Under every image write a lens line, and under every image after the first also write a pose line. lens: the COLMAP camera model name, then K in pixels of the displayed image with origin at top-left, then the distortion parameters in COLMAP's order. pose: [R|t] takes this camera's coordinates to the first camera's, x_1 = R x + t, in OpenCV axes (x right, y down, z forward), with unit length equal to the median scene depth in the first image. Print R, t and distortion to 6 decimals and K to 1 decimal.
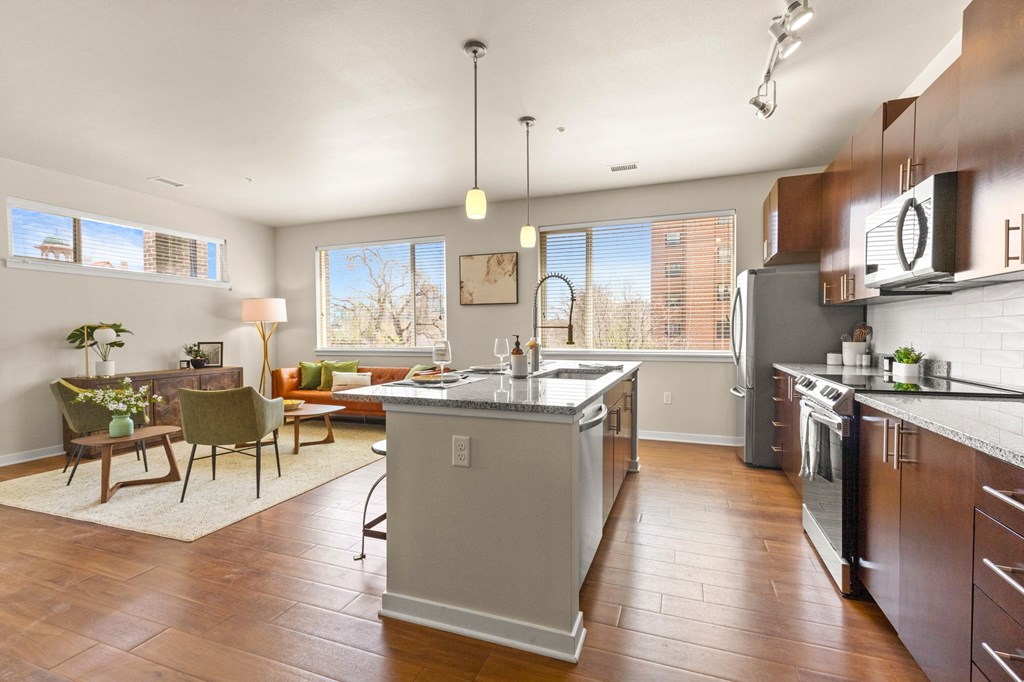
lens RADIAL K [[461.2, 0, 512.0], [0, 461.2, 341.0], [0, 0, 1]] dist [0.001048, 0.000134]
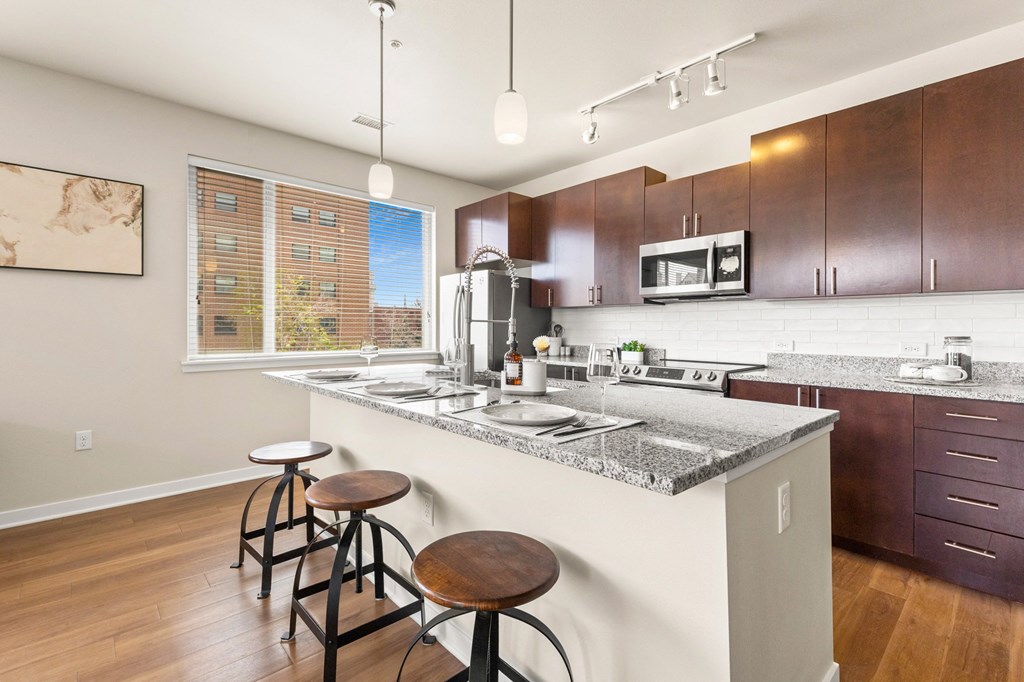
lens RADIAL K [[467.0, 0, 512.0], [0, 467.0, 326.7], [0, 0, 1]] dist [-0.000257, 0.000161]
pose [[0.444584, 0.007677, 0.895704, -0.298637], [0.012922, 0.999804, -0.014983, -0.005408], [-0.895644, 0.018235, 0.444398, 0.344012]]
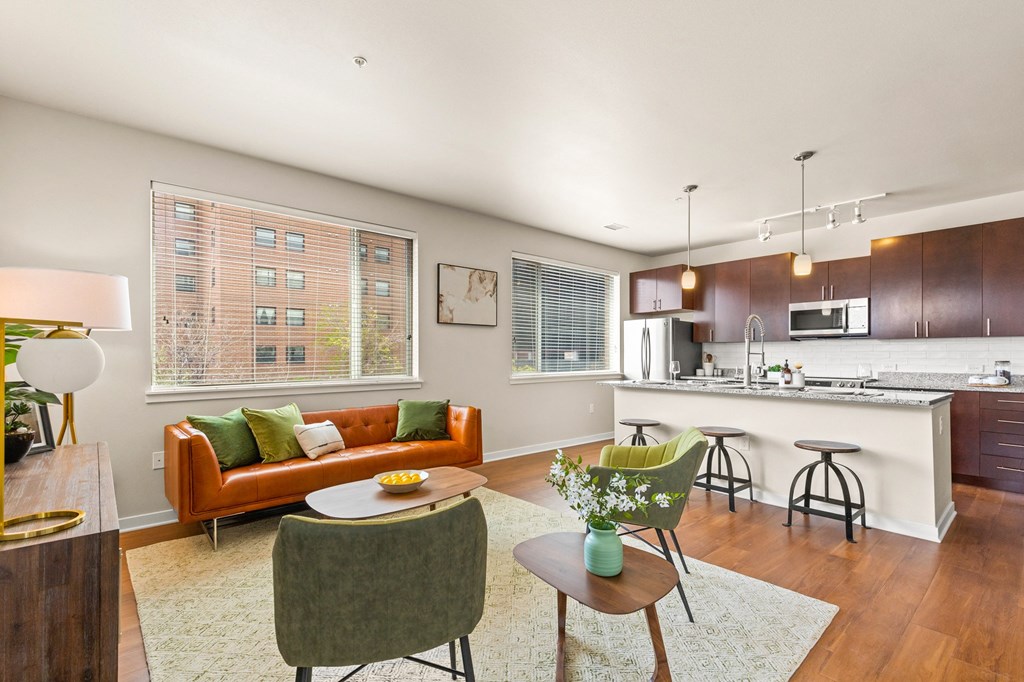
lens RADIAL K [[461.5, 0, 510.3], [0, 461.5, 356.7], [0, 0, 1]] dist [-0.002466, -0.000911]
pose [[0.479926, 0.001818, 0.877307, -0.806042], [0.014808, 0.999839, -0.010173, -0.009150], [-0.877184, 0.017874, 0.479821, 0.522961]]
